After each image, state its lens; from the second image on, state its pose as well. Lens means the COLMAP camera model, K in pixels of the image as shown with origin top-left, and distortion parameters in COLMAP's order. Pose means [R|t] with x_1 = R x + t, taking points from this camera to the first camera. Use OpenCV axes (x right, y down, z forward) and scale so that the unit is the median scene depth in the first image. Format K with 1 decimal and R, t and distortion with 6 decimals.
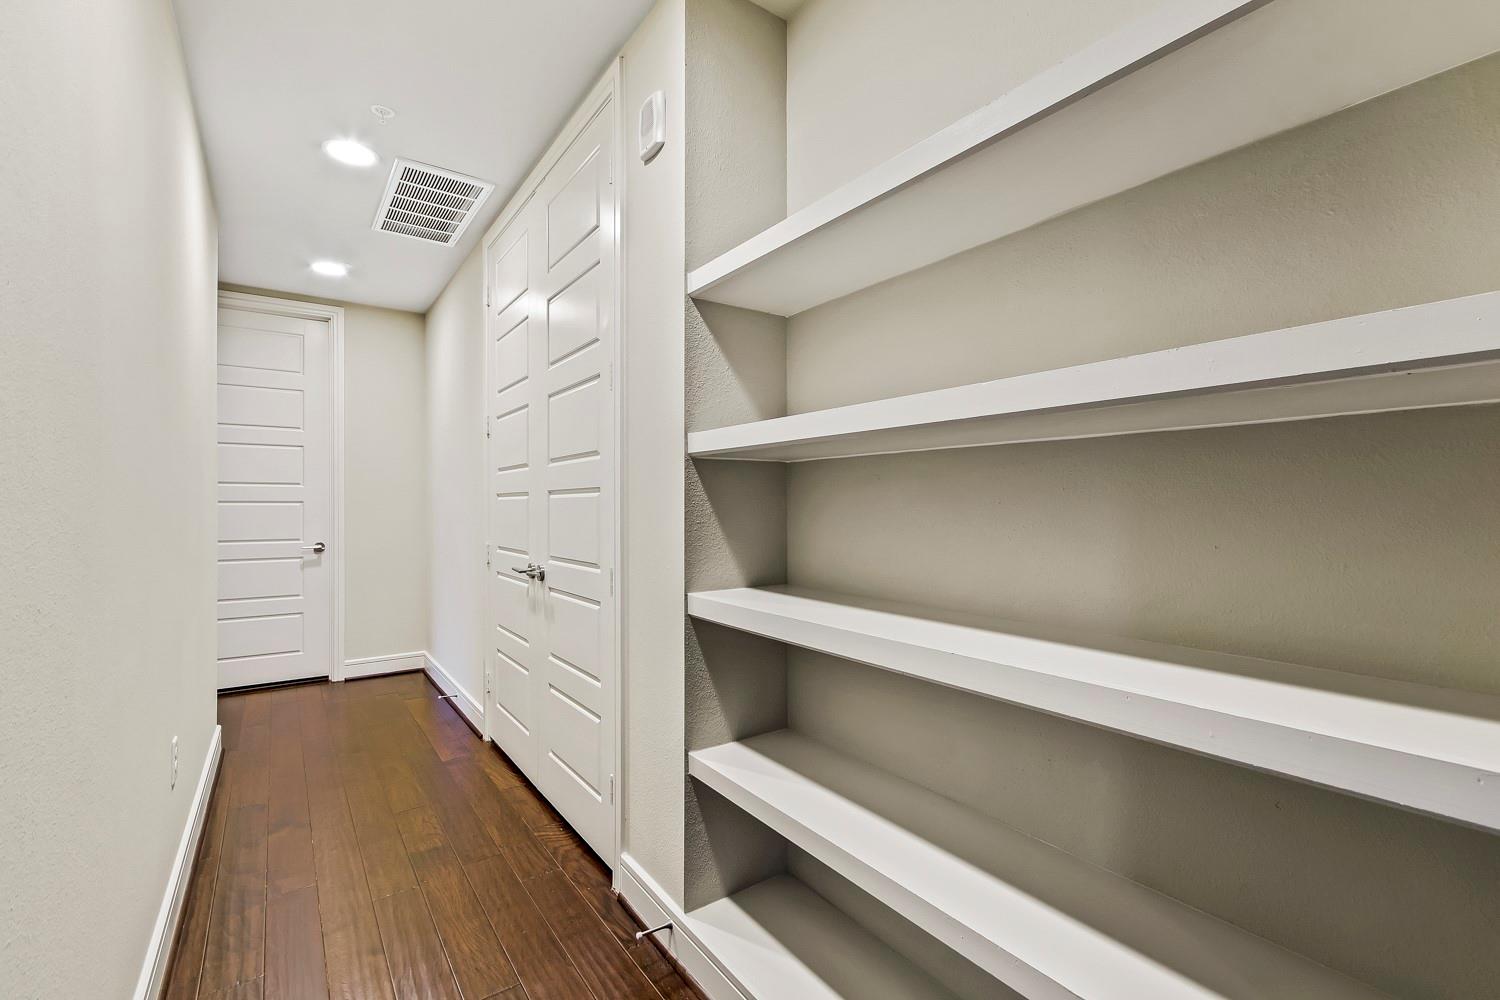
lens RADIAL K [[665.0, 0, 753.9], [0, 665.0, 502.9], [0, 0, 1]] dist [0.006133, -0.000118]
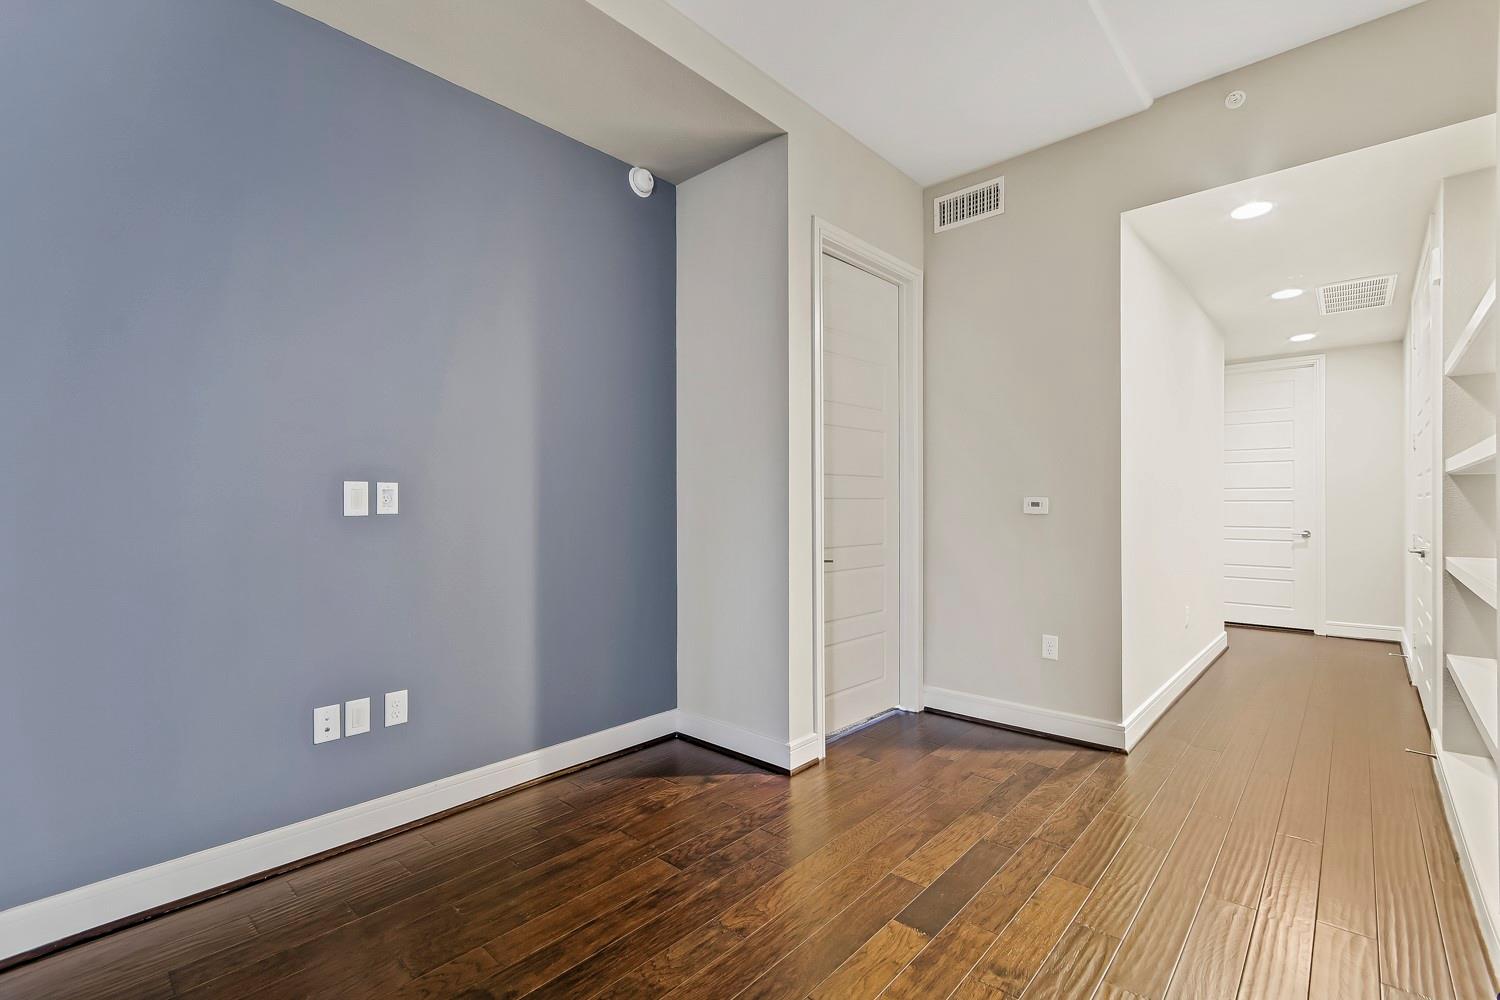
lens RADIAL K [[665.0, 0, 753.9], [0, 665.0, 502.9], [0, 0, 1]] dist [0.006133, -0.000118]
pose [[0.211864, 0.001332, -0.977298, 0.439200], [0.003221, 0.999993, 0.002061, -0.002876], [0.977294, -0.003584, 0.211859, -0.387308]]
